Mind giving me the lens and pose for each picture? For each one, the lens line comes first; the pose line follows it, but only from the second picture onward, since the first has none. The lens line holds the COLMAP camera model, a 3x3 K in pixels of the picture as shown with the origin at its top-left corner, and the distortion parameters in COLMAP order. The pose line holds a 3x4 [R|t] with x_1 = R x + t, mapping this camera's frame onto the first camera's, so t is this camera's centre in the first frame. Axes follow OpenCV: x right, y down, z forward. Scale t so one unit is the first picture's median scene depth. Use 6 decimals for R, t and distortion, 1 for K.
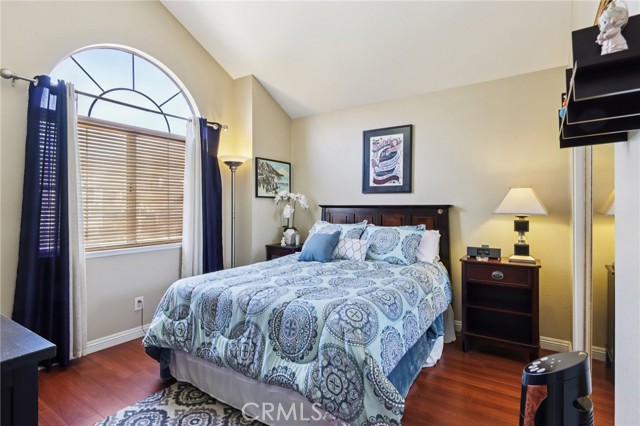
lens RADIAL K [[326.1, 0, 320.1], [0, 326.1, 210.3], [0, 0, 1]] dist [0.005725, -0.001747]
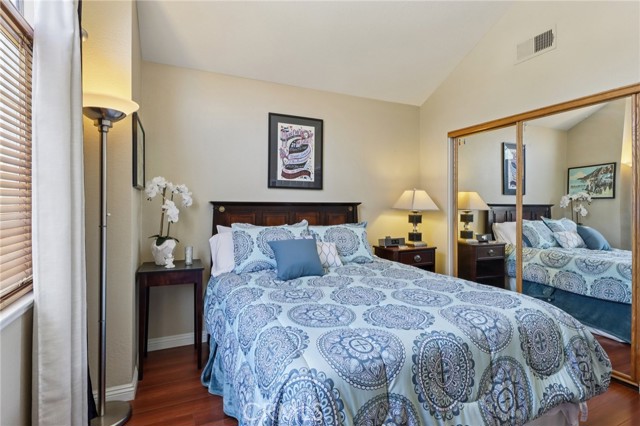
lens RADIAL K [[326.1, 0, 319.8], [0, 326.1, 208.9], [0, 0, 1]] dist [0.005725, -0.001747]
pose [[0.517083, -0.013094, 0.855835, -0.545347], [0.007631, 0.999914, 0.010687, -0.007465], [-0.855901, 0.001005, 0.517138, 0.493036]]
